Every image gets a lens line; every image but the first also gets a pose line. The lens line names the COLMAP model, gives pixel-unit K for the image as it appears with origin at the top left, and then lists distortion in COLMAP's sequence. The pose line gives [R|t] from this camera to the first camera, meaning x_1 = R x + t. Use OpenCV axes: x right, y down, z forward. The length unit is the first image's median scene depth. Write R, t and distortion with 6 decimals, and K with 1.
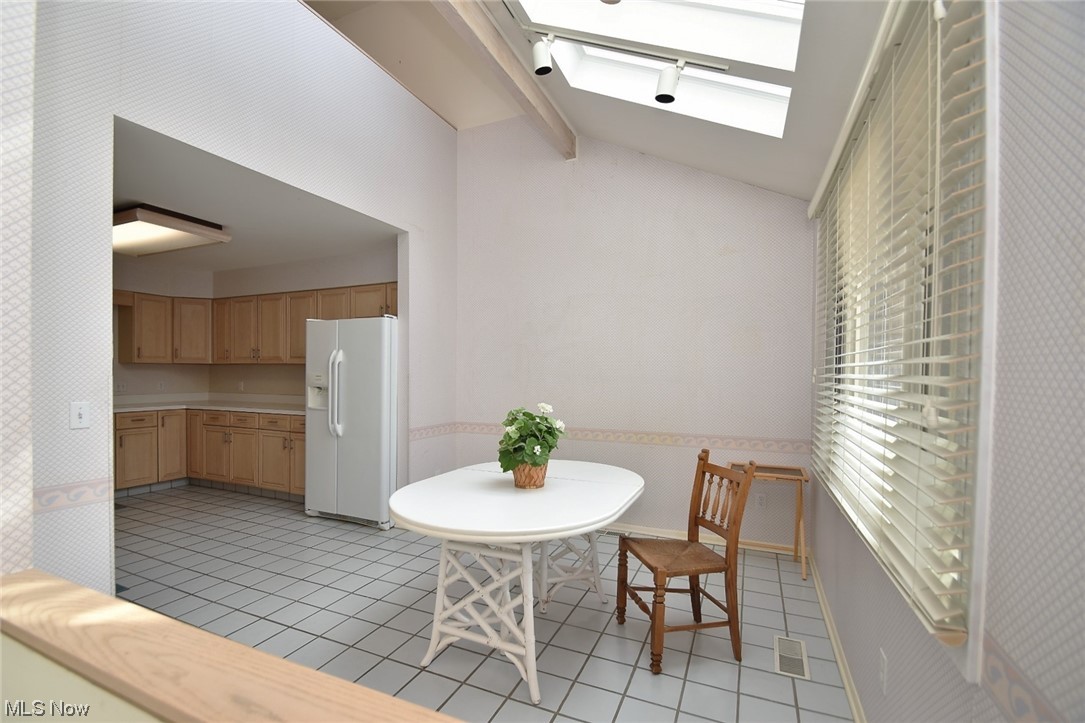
lens RADIAL K [[481.2, 0, 522.6], [0, 481.2, 379.2], [0, 0, 1]] dist [-0.002482, -0.000087]
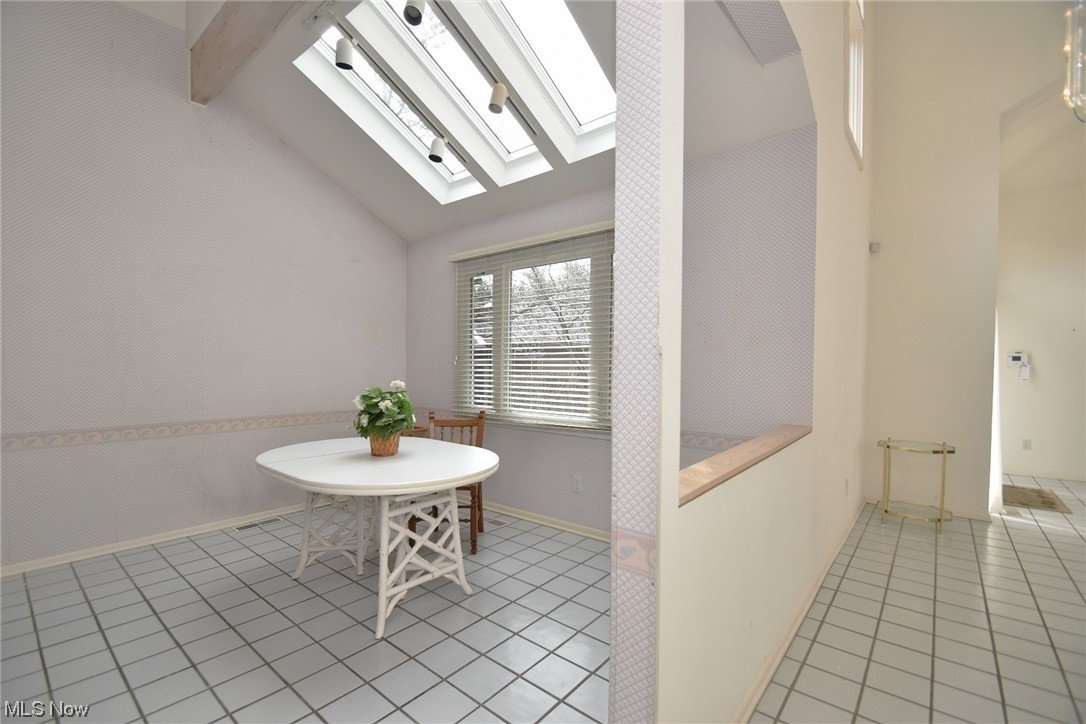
lens RADIAL K [[481.7, 0, 523.1], [0, 481.7, 379.8], [0, 0, 1]] dist [-0.002482, -0.000087]
pose [[0.267521, -0.031119, 0.963049, -1.035970], [0.009225, 0.999515, 0.029735, 0.013585], [-0.963508, 0.000929, 0.267679, 0.400807]]
